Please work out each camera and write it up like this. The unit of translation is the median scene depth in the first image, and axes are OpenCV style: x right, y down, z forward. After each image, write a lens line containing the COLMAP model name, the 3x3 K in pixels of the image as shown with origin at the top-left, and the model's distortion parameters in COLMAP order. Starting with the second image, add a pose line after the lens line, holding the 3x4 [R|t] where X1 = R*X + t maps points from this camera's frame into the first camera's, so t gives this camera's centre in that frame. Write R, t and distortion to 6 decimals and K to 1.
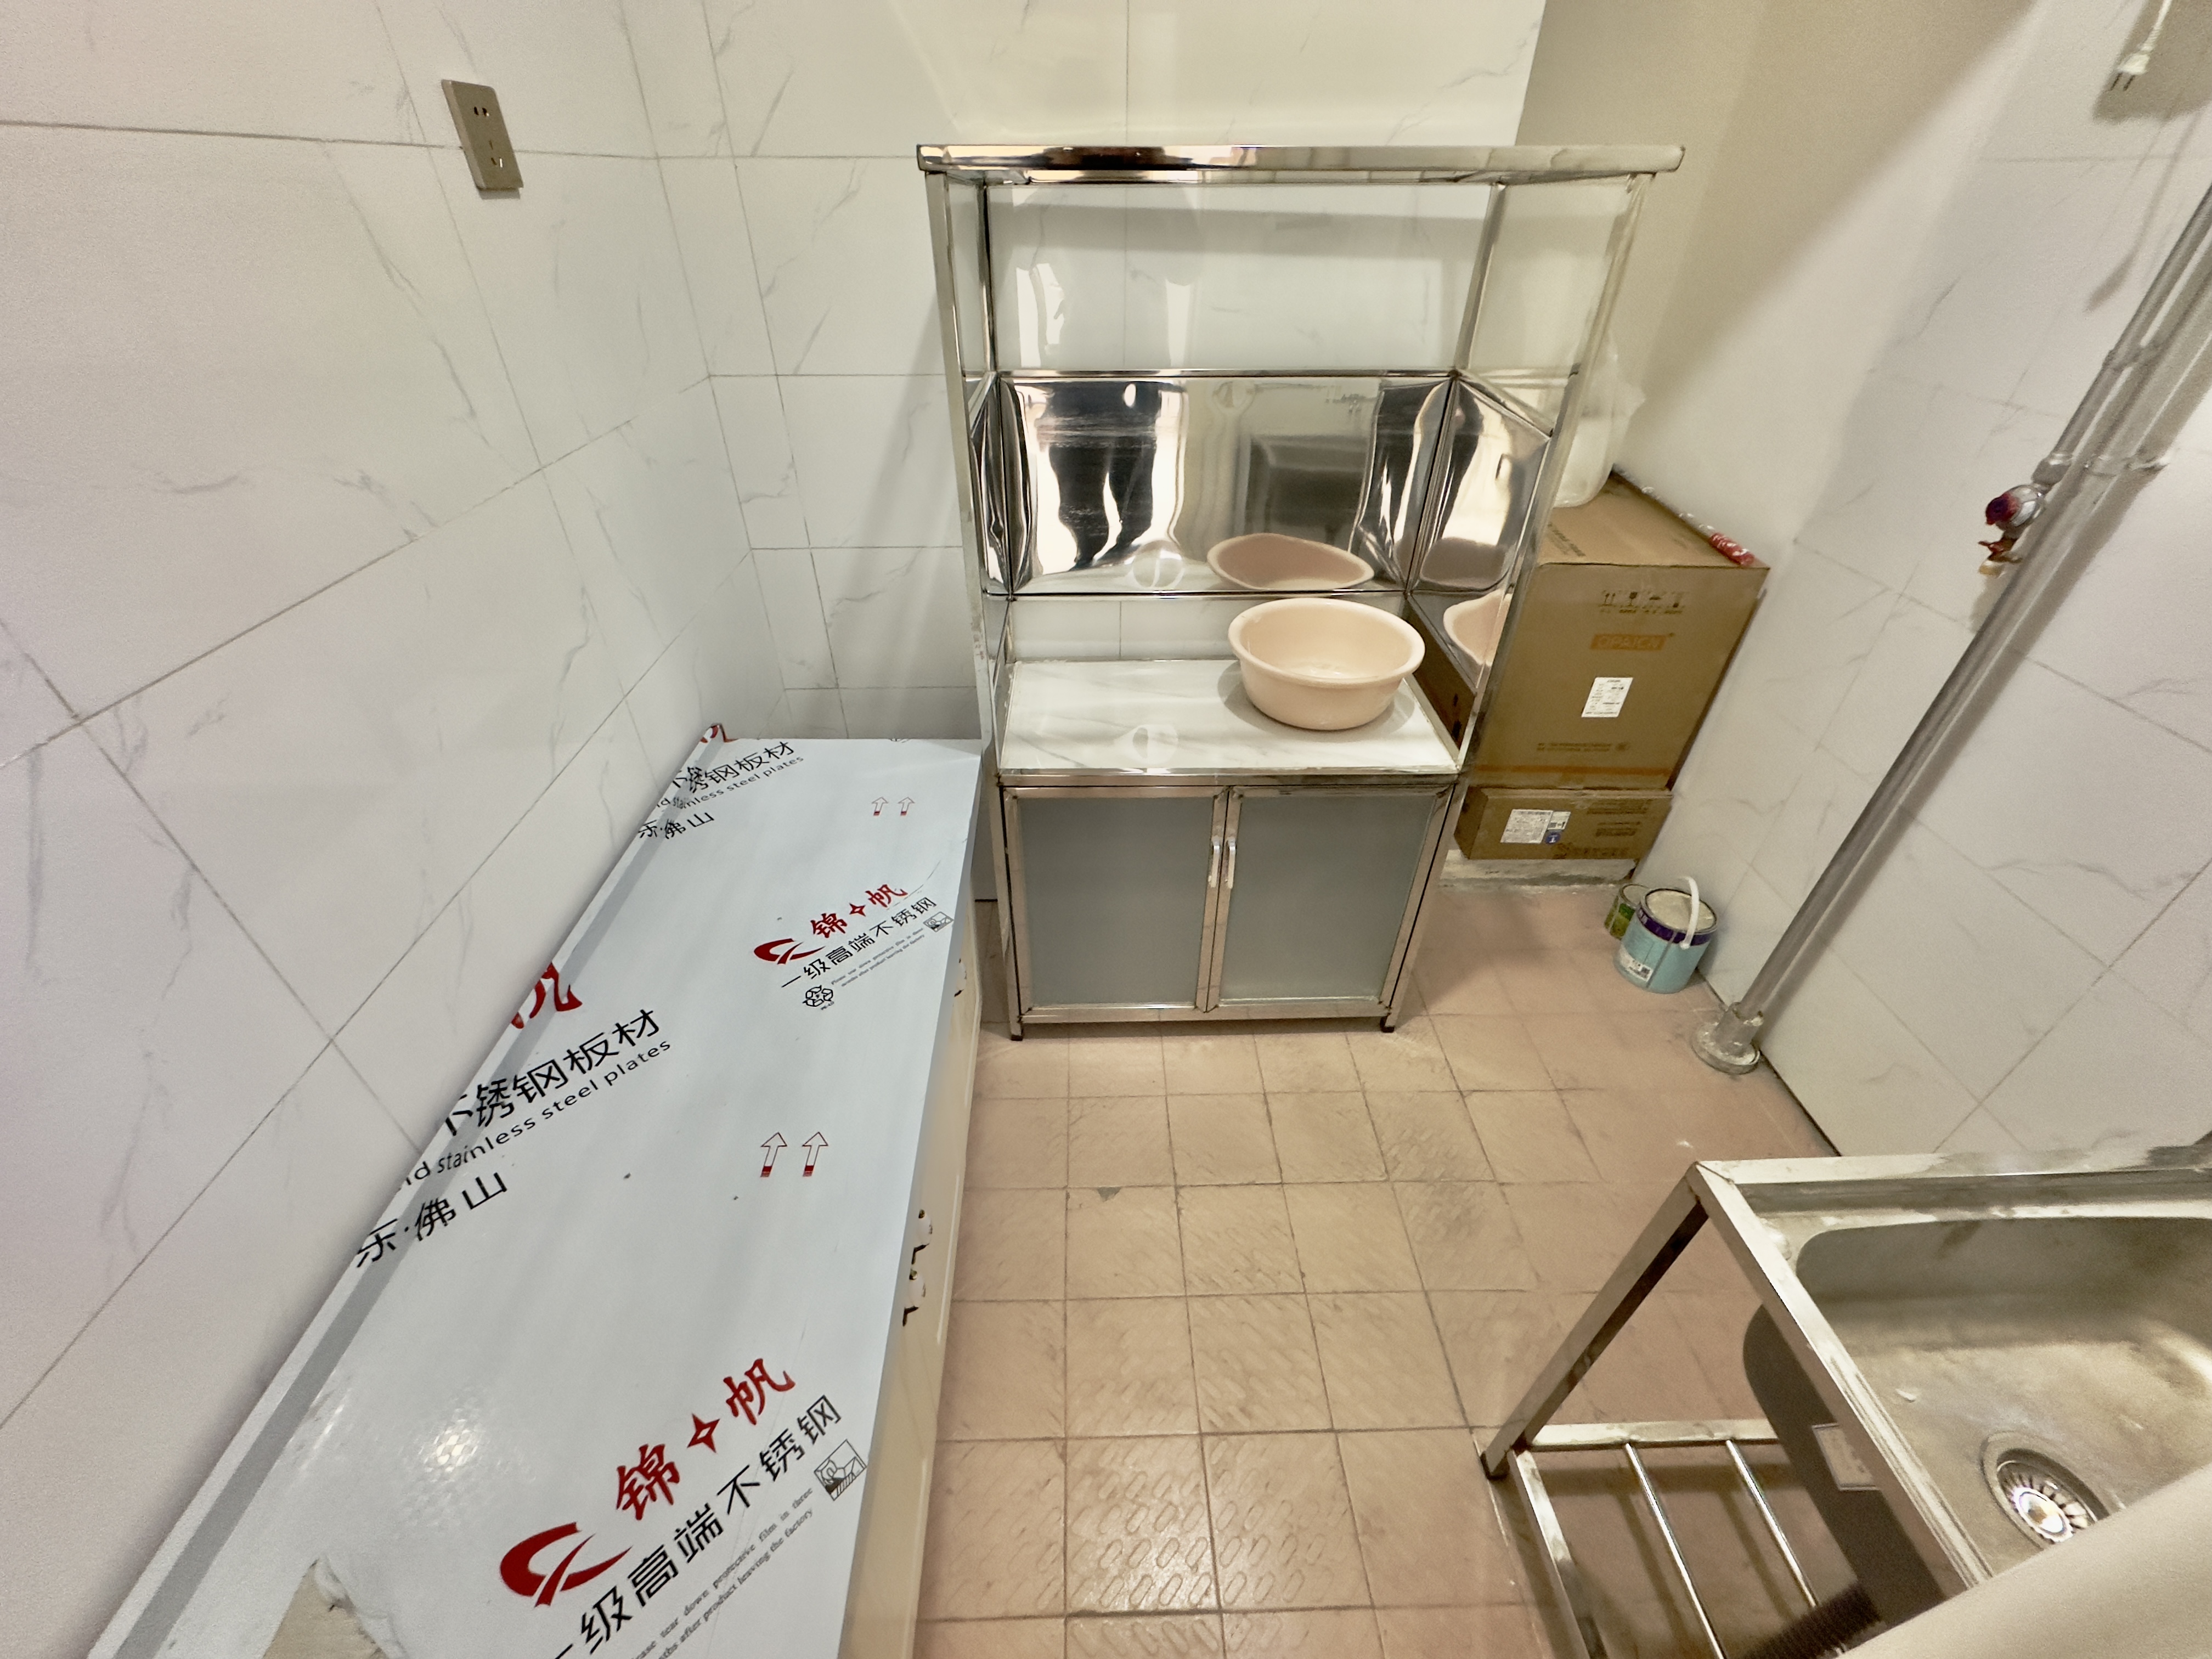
lens RADIAL K [[876.7, 0, 1106.0], [0, 876.7, 829.5], [0, 0, 1]] dist [-0.003298, 0.000120]
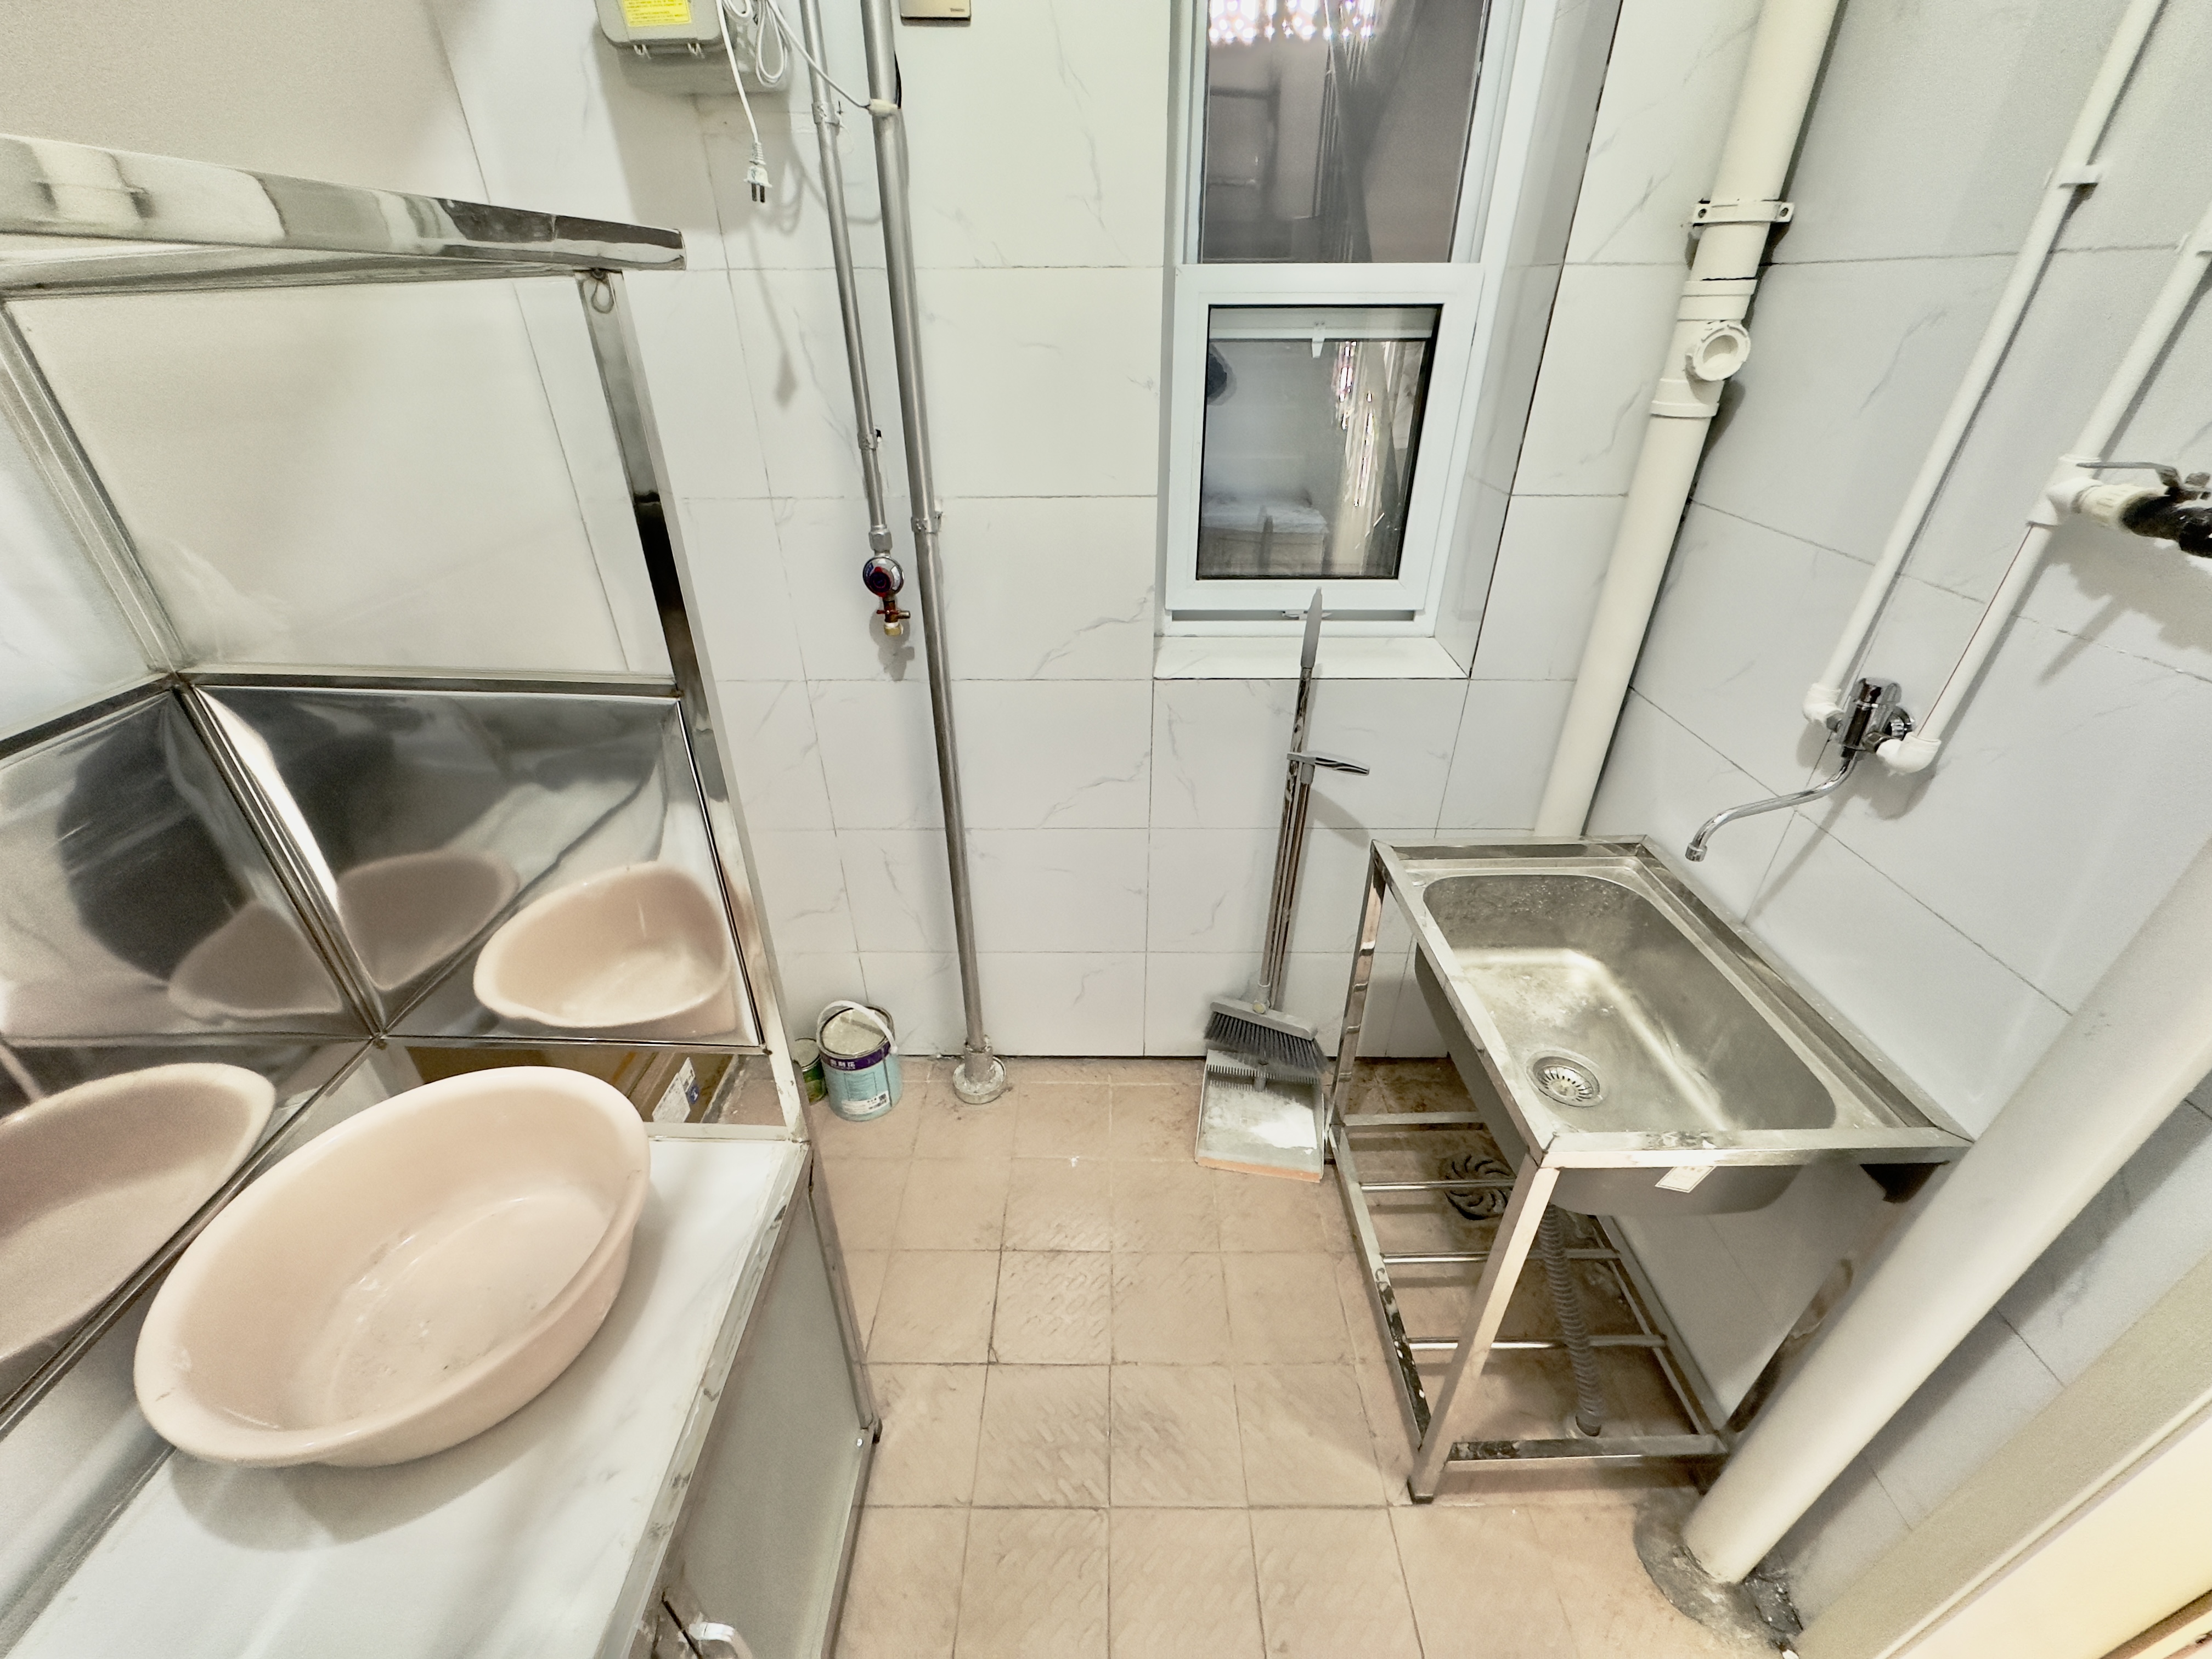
lens RADIAL K [[876.7, 0, 1106.0], [0, 876.7, 829.5], [0, 0, 1]] dist [-0.003298, 0.000120]
pose [[0.013458, -0.520930, 0.853493, -0.028368], [0.592599, 0.691671, 0.412817, -0.363505], [-0.805385, 0.500224, 0.318011, 0.495250]]
